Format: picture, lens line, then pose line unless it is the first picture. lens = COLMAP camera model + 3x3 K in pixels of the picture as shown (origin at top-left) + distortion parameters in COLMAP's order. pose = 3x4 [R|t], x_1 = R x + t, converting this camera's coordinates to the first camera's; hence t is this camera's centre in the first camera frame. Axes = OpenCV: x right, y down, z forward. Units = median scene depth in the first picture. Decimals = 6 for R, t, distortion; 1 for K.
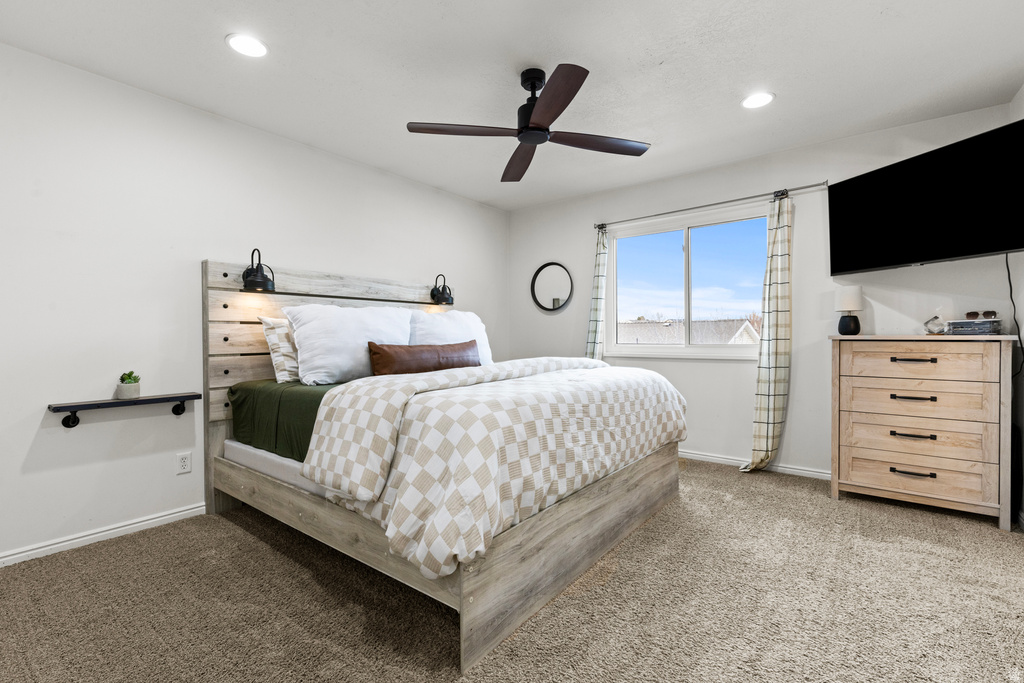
lens RADIAL K [[461.3, 0, 517.1], [0, 461.3, 338.5], [0, 0, 1]] dist [0.005114, -0.000016]
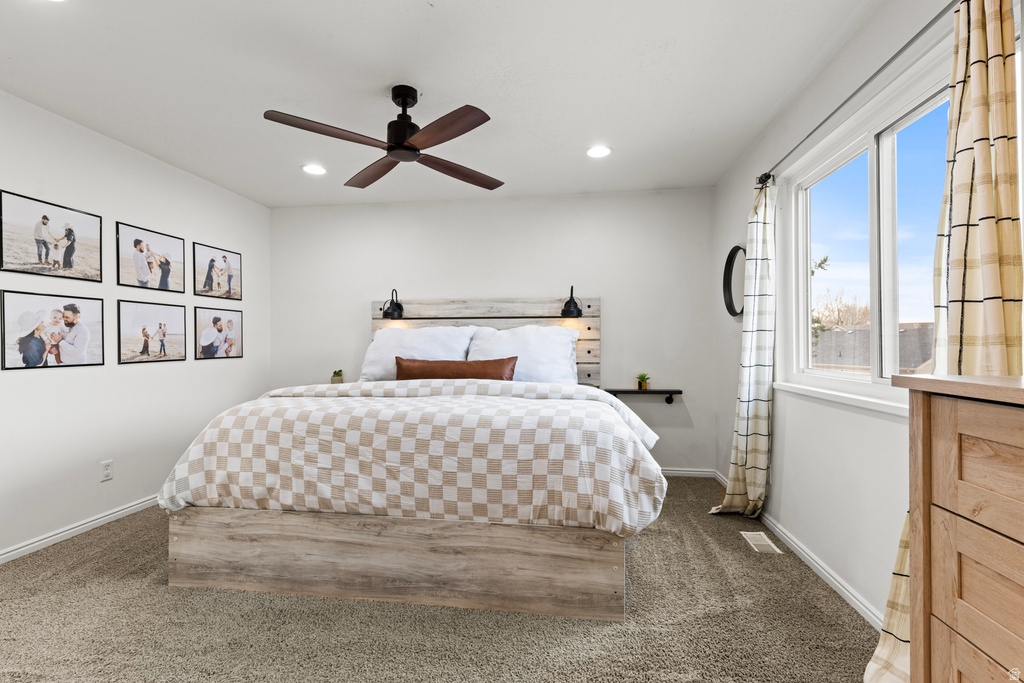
lens RADIAL K [[461.3, 0, 513.4], [0, 461.3, 343.2], [0, 0, 1]] dist [0.005114, -0.000016]
pose [[0.491637, 0.003805, -0.870792, 1.100600], [-0.006070, 0.999981, 0.000943, -0.037848], [0.870779, 0.004822, 0.491651, 0.786102]]
